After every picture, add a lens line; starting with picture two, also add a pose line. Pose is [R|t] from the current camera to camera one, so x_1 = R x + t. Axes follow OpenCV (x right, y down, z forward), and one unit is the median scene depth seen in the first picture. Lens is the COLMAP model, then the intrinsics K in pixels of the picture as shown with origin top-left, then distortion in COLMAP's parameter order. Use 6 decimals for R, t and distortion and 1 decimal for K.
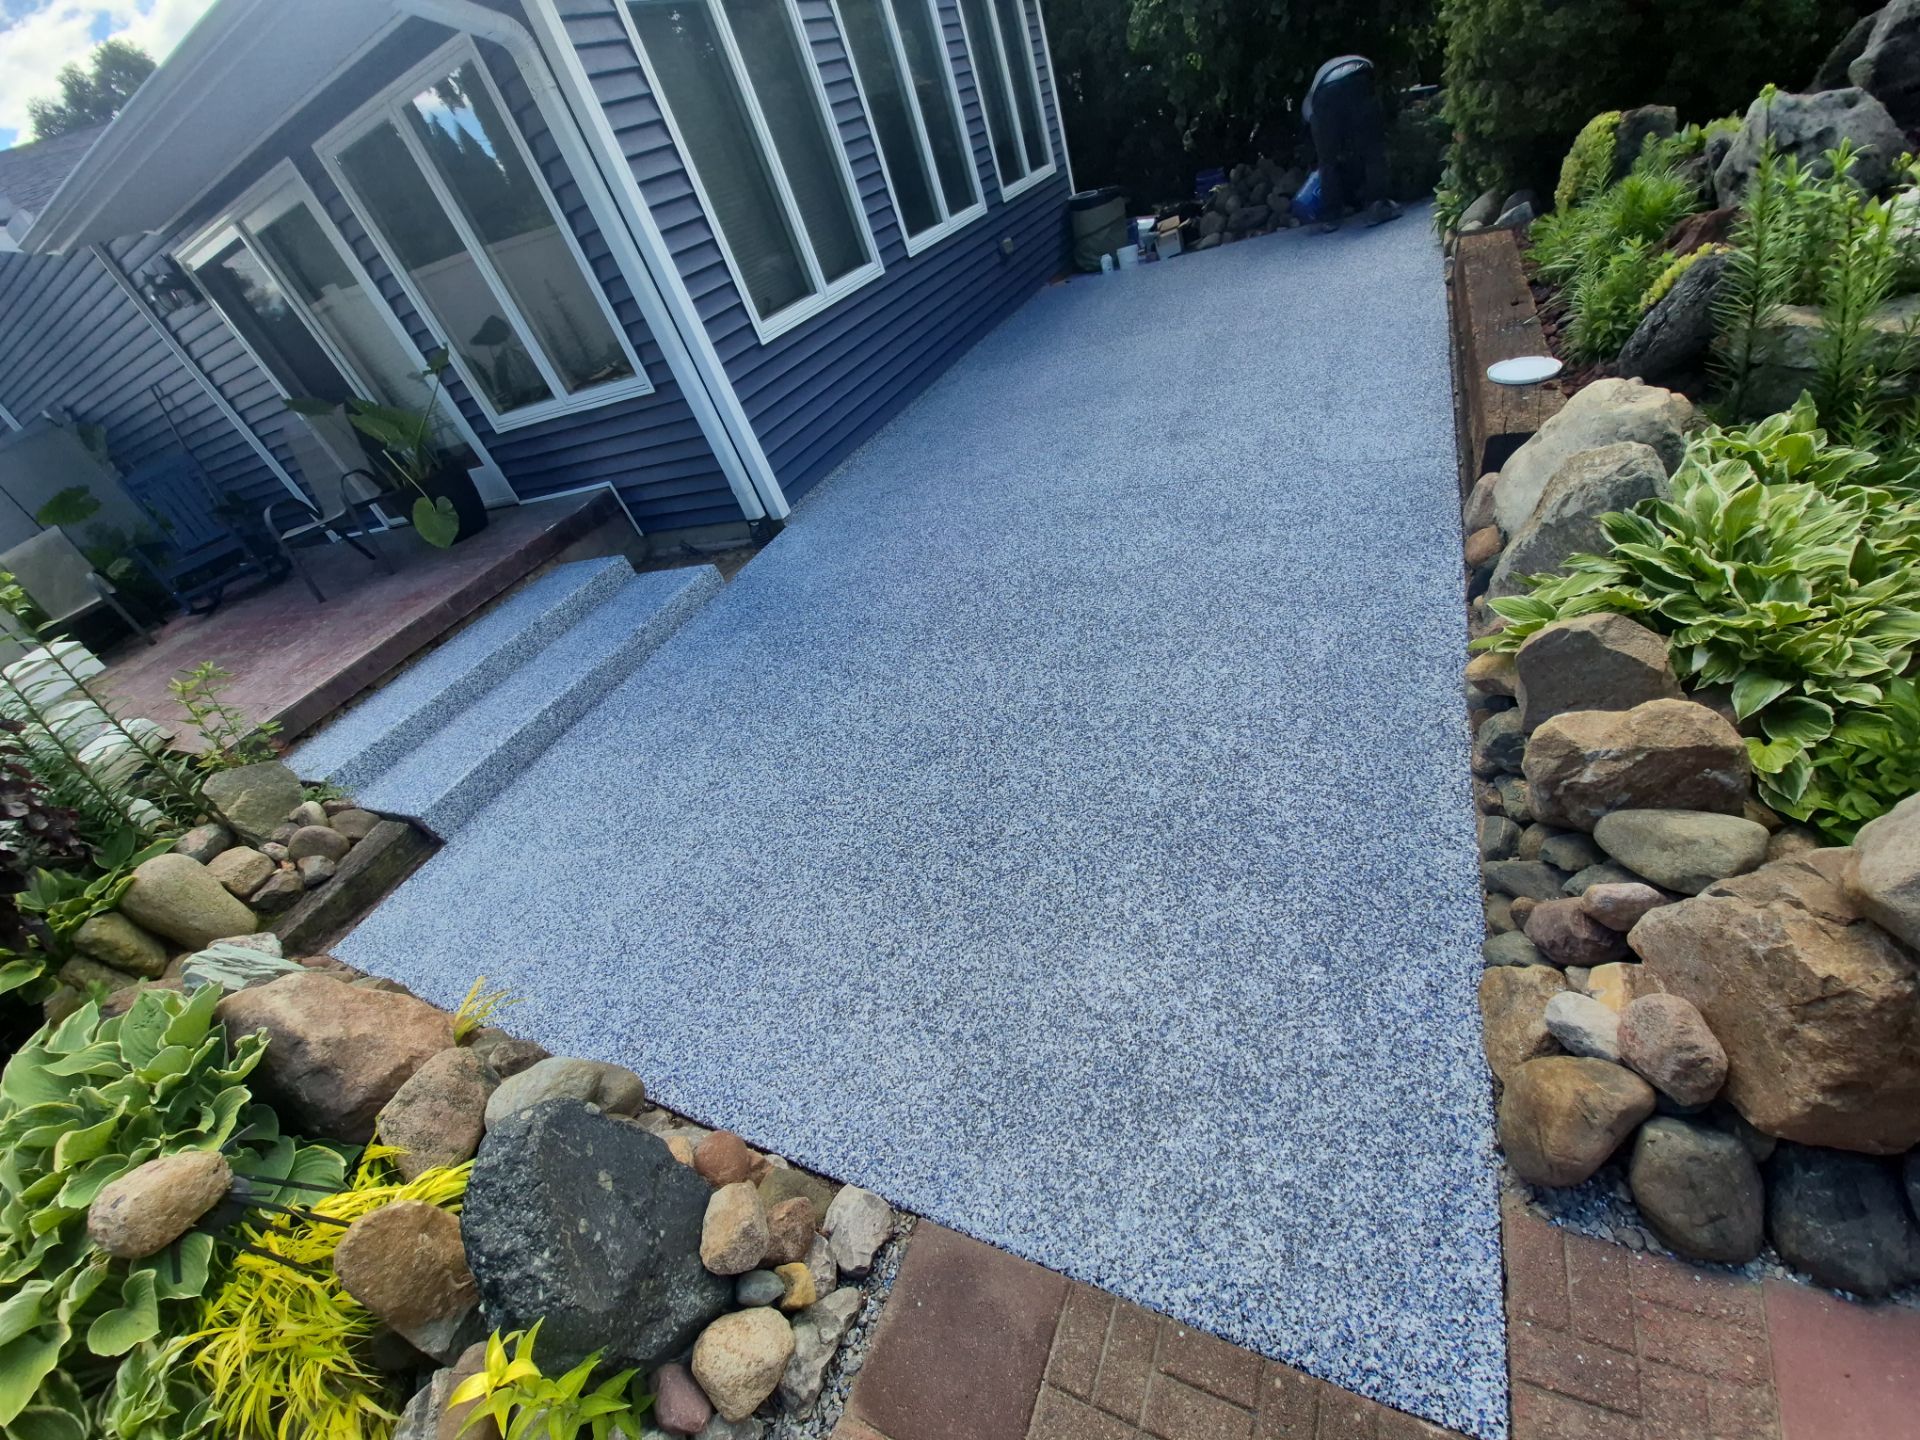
lens RADIAL K [[767.6, 0, 962.8], [0, 767.6, 721.9], [0, 0, 1]] dist [0.000560, -0.011290]
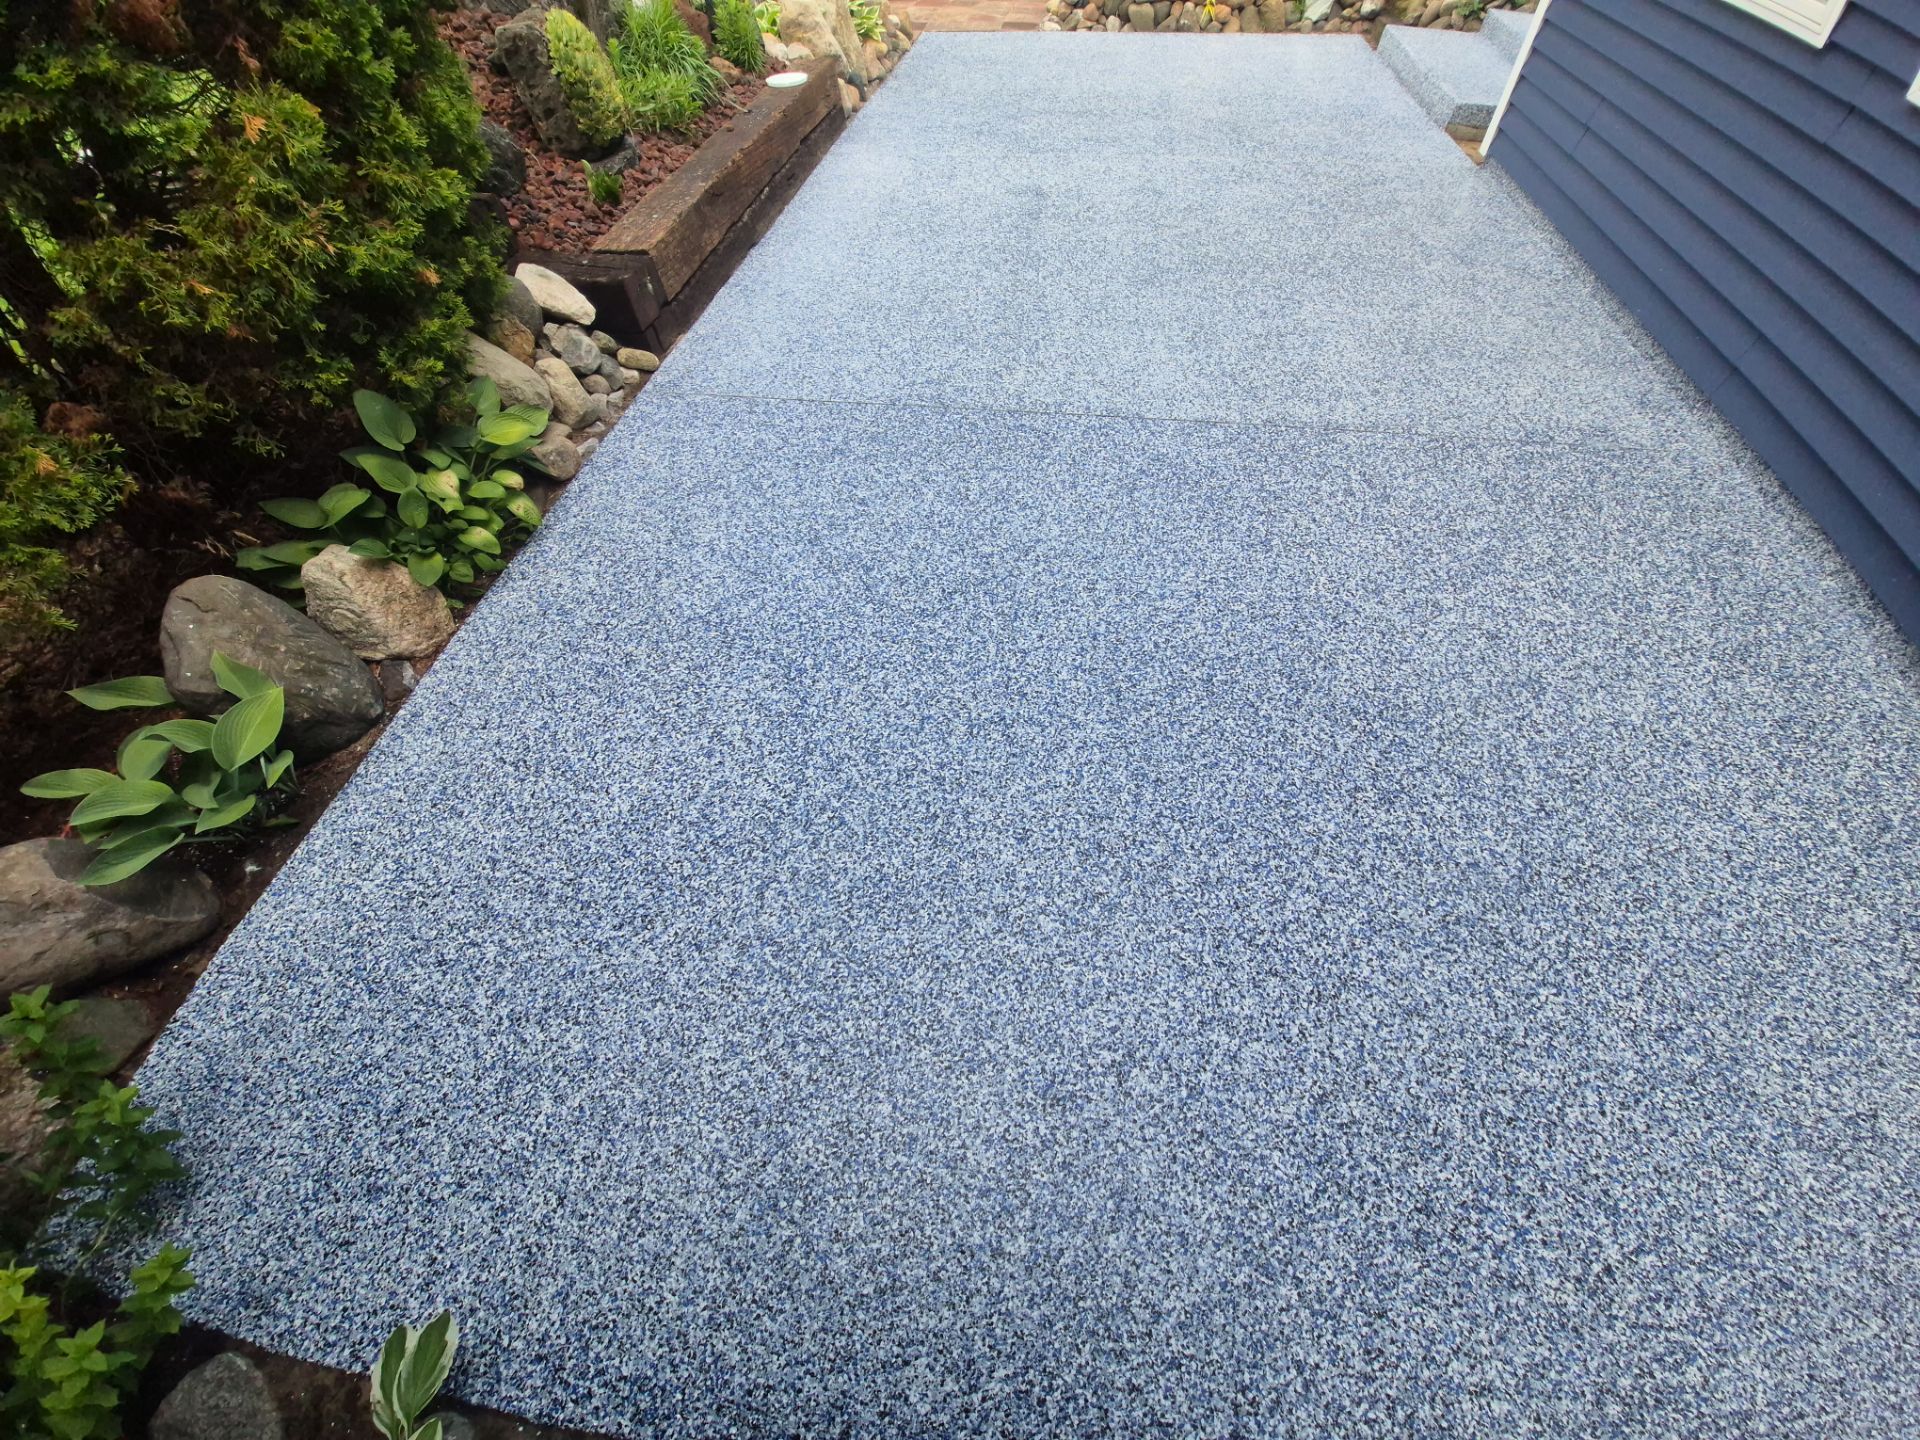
lens RADIAL K [[747.4, 0, 970.6], [0, 747.4, 731.2], [0, 0, 1]] dist [-0.001507, -0.011485]
pose [[-0.909053, 0.407478, 0.087081, 1.126136], [0.065519, -0.066605, 0.995626, -2.782112], [0.411496, 0.910783, 0.033850, 3.192968]]
